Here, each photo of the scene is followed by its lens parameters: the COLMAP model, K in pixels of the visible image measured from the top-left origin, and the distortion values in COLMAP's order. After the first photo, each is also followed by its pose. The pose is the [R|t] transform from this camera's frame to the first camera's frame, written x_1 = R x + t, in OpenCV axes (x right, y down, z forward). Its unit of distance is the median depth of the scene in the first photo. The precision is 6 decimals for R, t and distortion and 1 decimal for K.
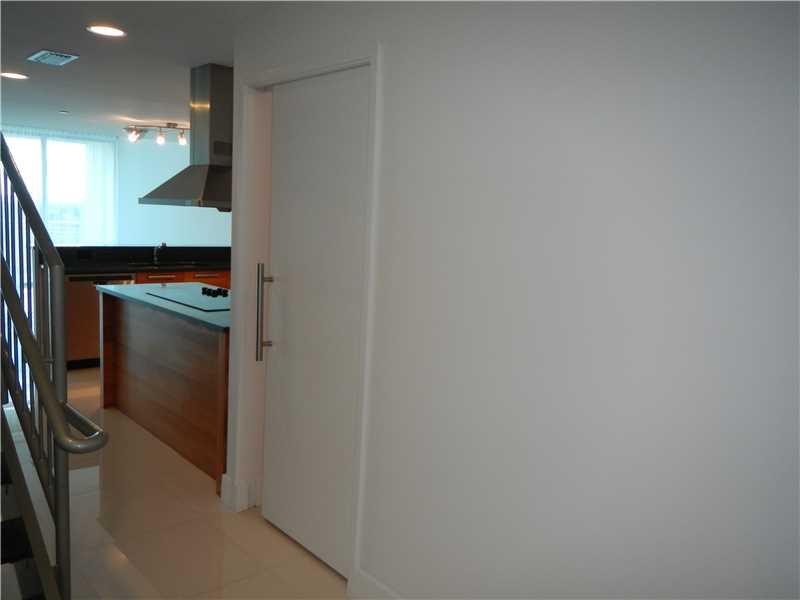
lens RADIAL K [[663.2, 0, 409.2], [0, 663.2, 295.5], [0, 0, 1]] dist [0.007967, -0.002113]
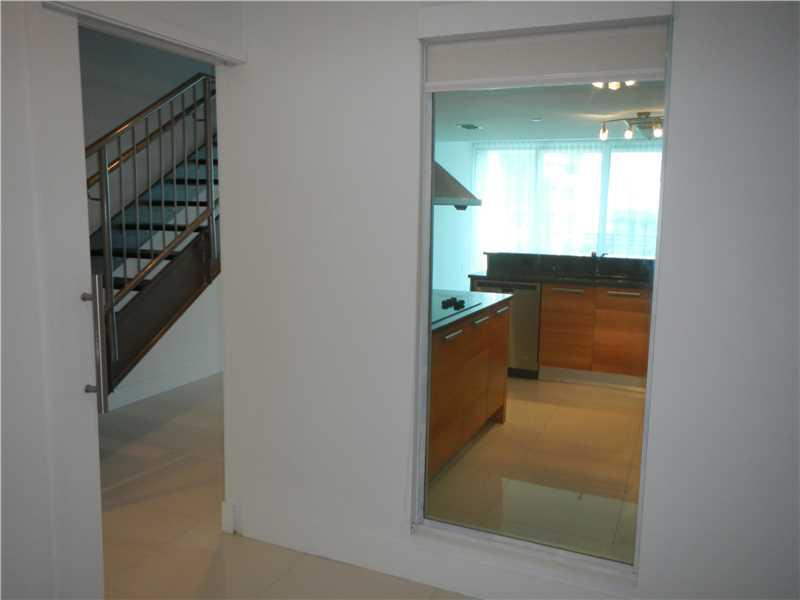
lens RADIAL K [[666.2, 0, 419.8], [0, 666.2, 299.0], [0, 0, 1]] dist [-0.003490, -0.007782]
pose [[0.407883, 0.089504, -0.908637, 0.454871], [-0.111456, 0.992622, 0.047744, -0.047218], [0.906206, 0.081799, 0.414849, 0.590107]]
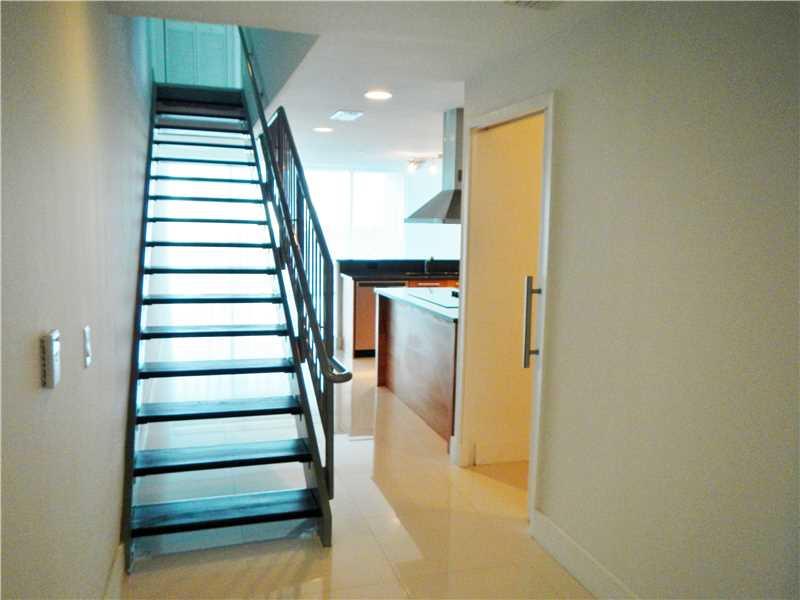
lens RADIAL K [[663.2, 0, 409.2], [0, 663.2, 295.5], [0, 0, 1]] dist [0.007967, -0.002113]
pose [[0.911402, 0.012038, -0.411340, 0.107767], [-0.021373, 0.999608, -0.018101, 0.018655], [0.410961, 0.025289, 0.911302, -0.123015]]
